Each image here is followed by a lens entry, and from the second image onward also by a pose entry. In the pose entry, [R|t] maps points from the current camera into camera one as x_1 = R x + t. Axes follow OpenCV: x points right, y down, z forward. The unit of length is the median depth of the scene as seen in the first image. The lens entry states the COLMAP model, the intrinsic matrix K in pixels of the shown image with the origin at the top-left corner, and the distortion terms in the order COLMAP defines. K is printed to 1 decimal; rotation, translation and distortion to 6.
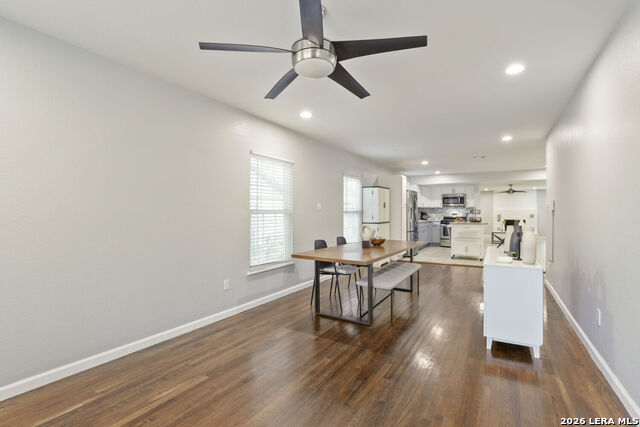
lens RADIAL K [[293.2, 0, 321.1], [0, 293.2, 213.1], [0, 0, 1]] dist [0.000366, 0.000122]
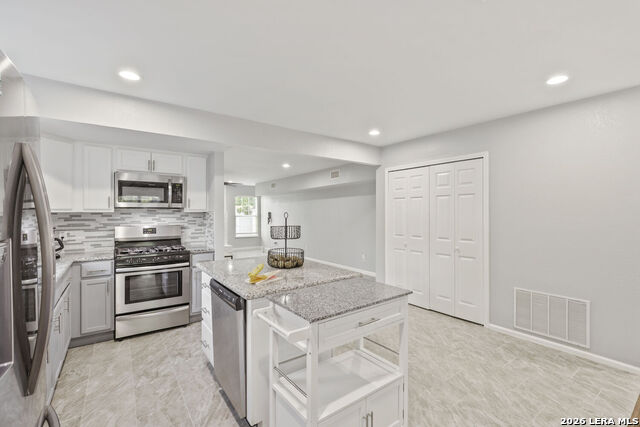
lens RADIAL K [[293.2, 0, 321.9], [0, 293.2, 212.6], [0, 0, 1]] dist [0.000366, 0.000122]
pose [[0.384112, -0.004546, 0.923275, 0.207135], [0.002345, 0.999989, 0.003948, -0.020217], [-0.923283, 0.000649, 0.384119, 0.679345]]
